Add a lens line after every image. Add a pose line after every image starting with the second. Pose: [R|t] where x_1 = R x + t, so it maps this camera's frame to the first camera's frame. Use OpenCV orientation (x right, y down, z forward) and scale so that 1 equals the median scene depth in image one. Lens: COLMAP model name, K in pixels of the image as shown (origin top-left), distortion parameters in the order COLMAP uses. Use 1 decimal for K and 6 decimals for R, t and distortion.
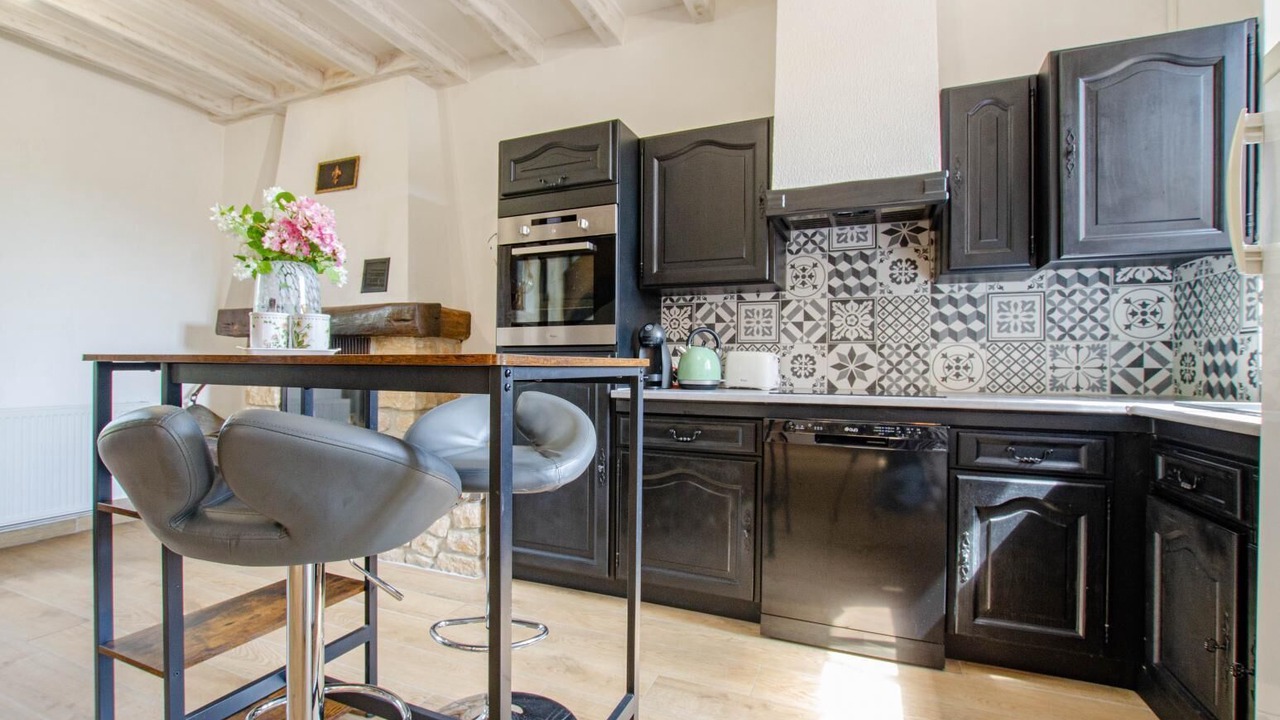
lens RADIAL K [[590.3, 0, 616.1], [0, 590.3, 365.0], [0, 0, 1]] dist [-0.015245, 0.000108]
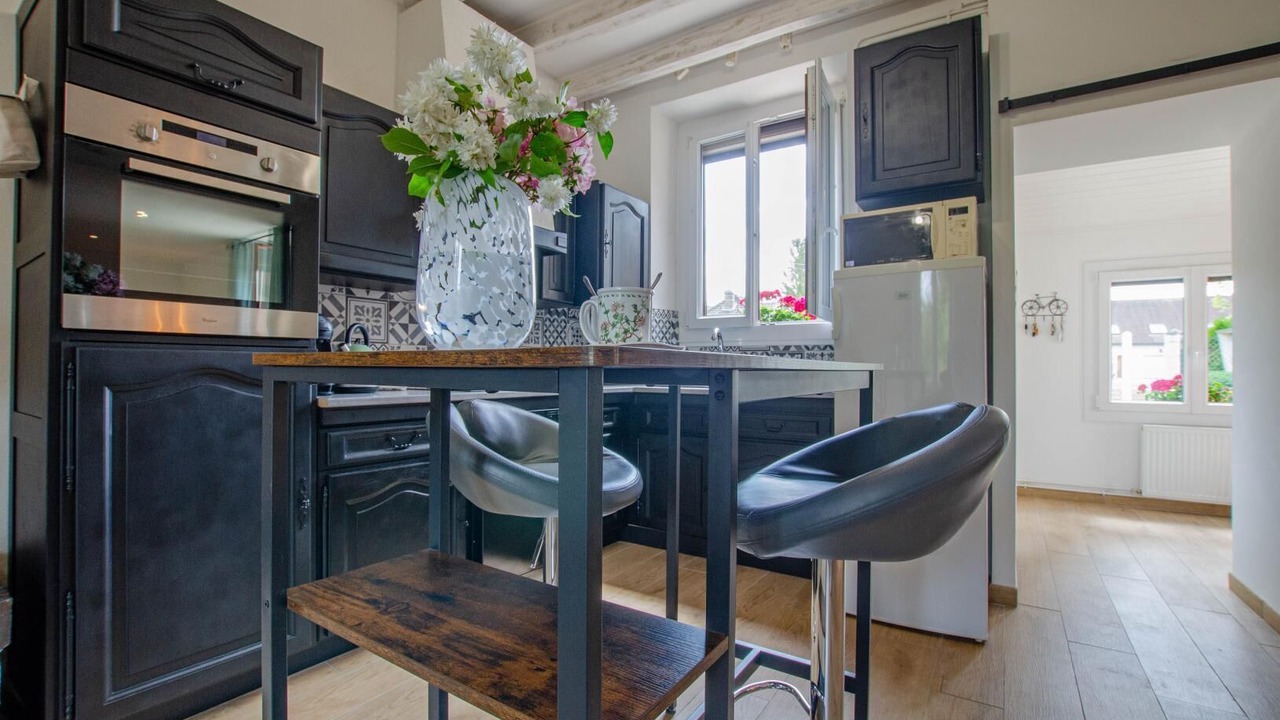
lens RADIAL K [[565.0, 0, 640.0], [0, 565.0, 360.0], [0, 0, 1]] dist [-0.010390, 0.000359]
pose [[0.172624, 0.009053, 0.984946, -0.649869], [-0.002797, 0.999958, -0.008701, -0.001926], [-0.984984, -0.001253, 0.172643, 0.457670]]
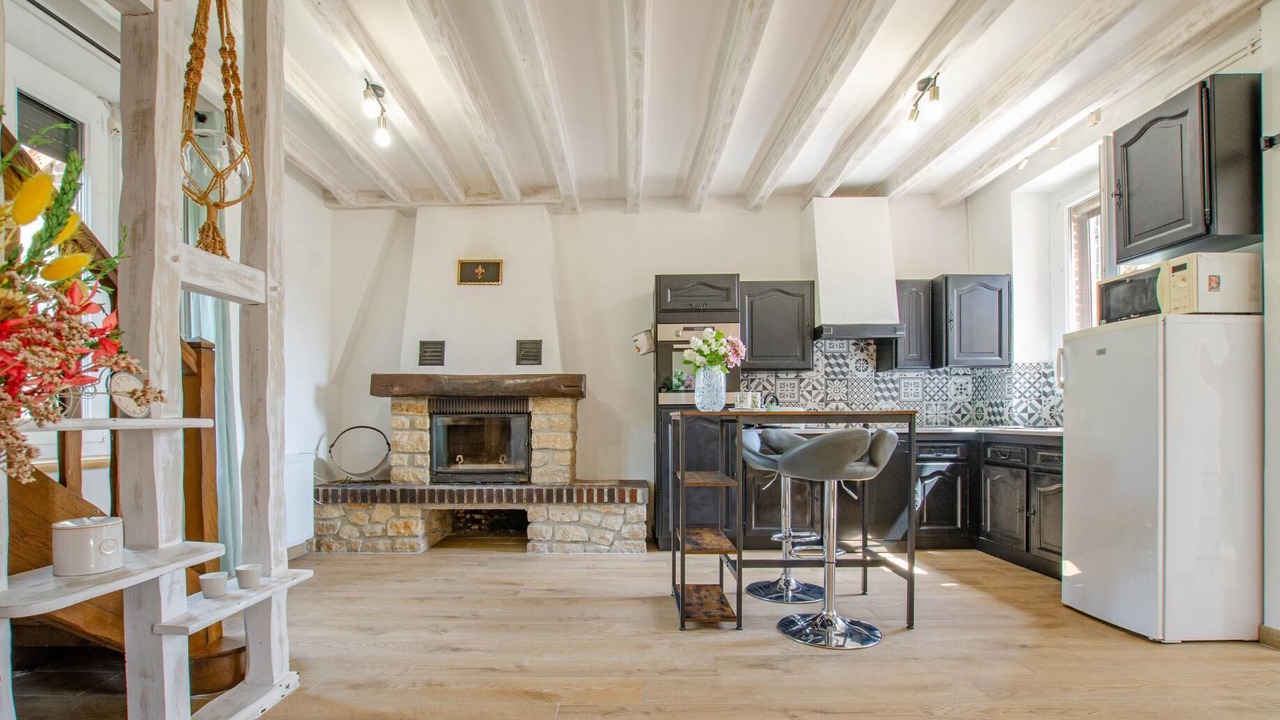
lens RADIAL K [[579.6, 0, 640.0], [0, 579.6, 416.6], [0, 0, 1]] dist [-0.002616, 0.000036]
pose [[0.912720, -0.011815, 0.408414, -0.969391], [0.012837, 0.999918, 0.000239, -0.000317], [-0.408384, 0.005025, 0.912797, -0.444166]]
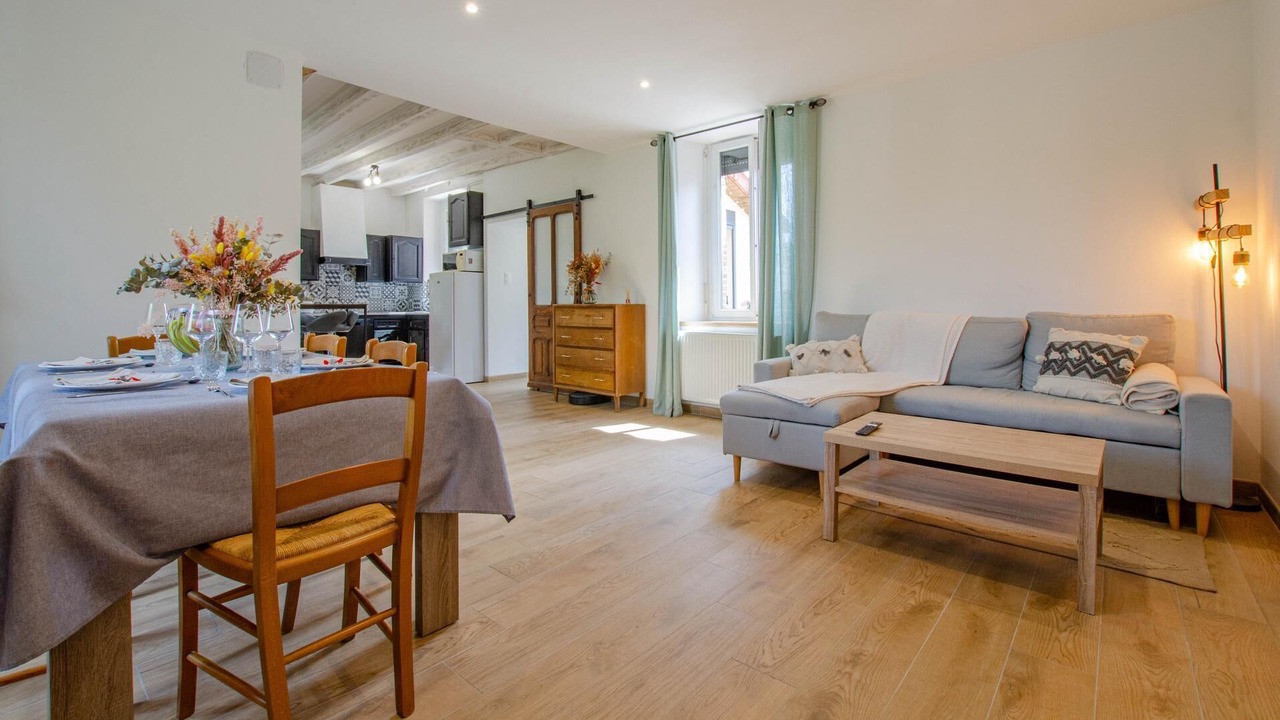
lens RADIAL K [[550.8, 0, 639.4], [0, 550.8, 301.5], [0, 0, 1]] dist [-0.033915, 0.000002]
pose [[0.303133, -0.000057, 0.952948, -2.077869], [0.009266, 0.999953, -0.002888, 0.003907], [-0.952903, 0.009706, 0.303120, -1.627247]]
